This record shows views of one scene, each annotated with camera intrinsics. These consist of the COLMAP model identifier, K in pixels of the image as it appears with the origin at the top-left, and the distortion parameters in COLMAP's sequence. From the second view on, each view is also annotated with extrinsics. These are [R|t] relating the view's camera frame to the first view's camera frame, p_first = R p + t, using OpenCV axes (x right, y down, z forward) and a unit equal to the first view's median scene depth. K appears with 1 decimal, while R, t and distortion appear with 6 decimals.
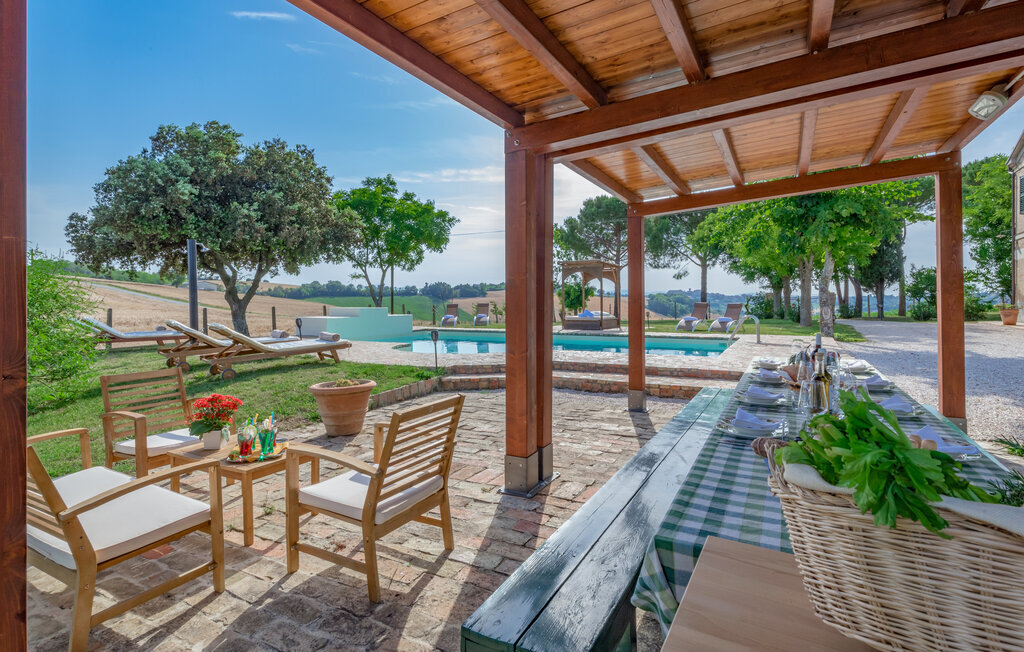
lens RADIAL K [[518.2, 0, 517.5], [0, 518.2, 303.2], [0, 0, 1]] dist [-0.002237, -0.006234]
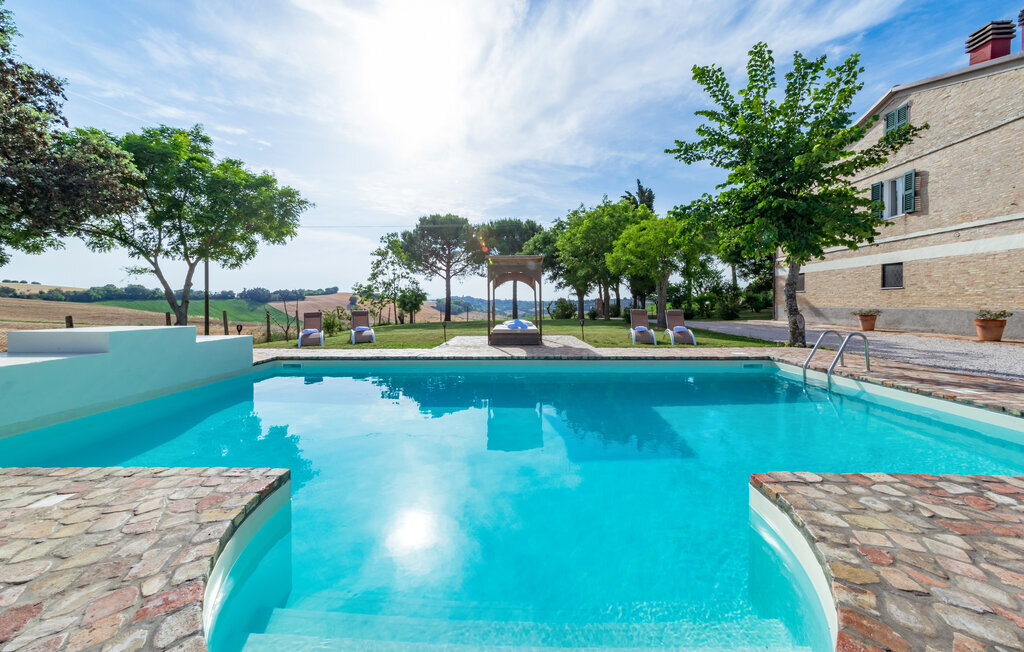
lens RADIAL K [[365.7, 0, 514.7], [0, 365.7, 311.6], [0, 0, 1]] dist [0.000536, -0.000016]
pose [[0.895030, -0.010788, 0.445876, -0.111723], [0.003059, 0.999832, 0.018051, -0.008016], [-0.445996, -0.014793, 0.894913, 0.458649]]
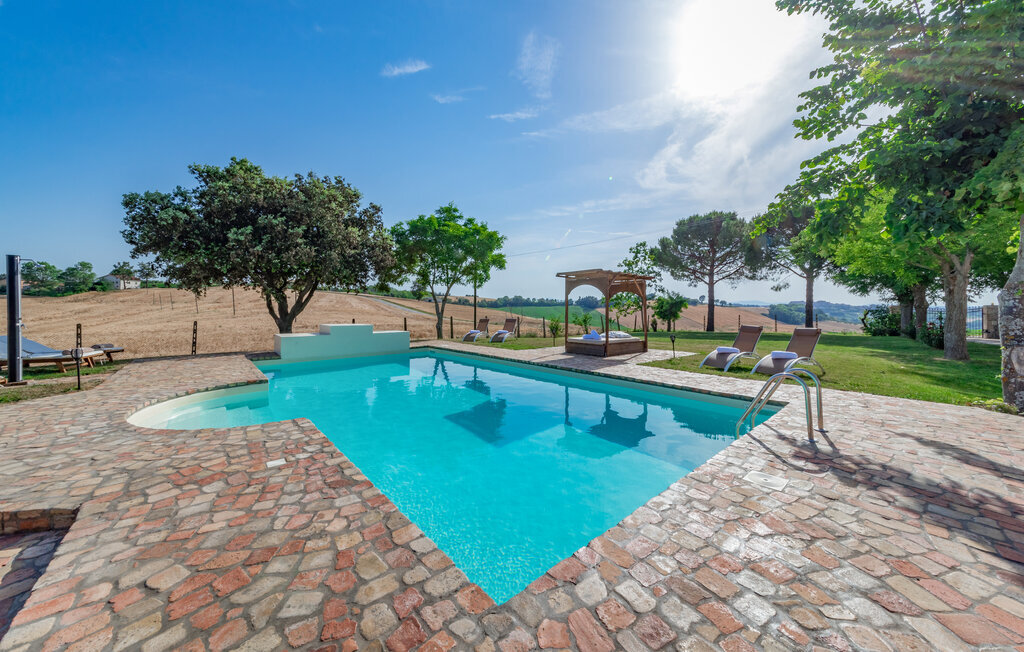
lens RADIAL K [[365.7, 0, 509.7], [0, 365.7, 313.9], [0, 0, 1]] dist [0.000536, -0.000016]
pose [[0.932404, 0.009311, -0.361297, 0.202345], [-0.006070, 0.999931, 0.010103, -0.017167], [0.361366, -0.007227, 0.932396, 0.372298]]
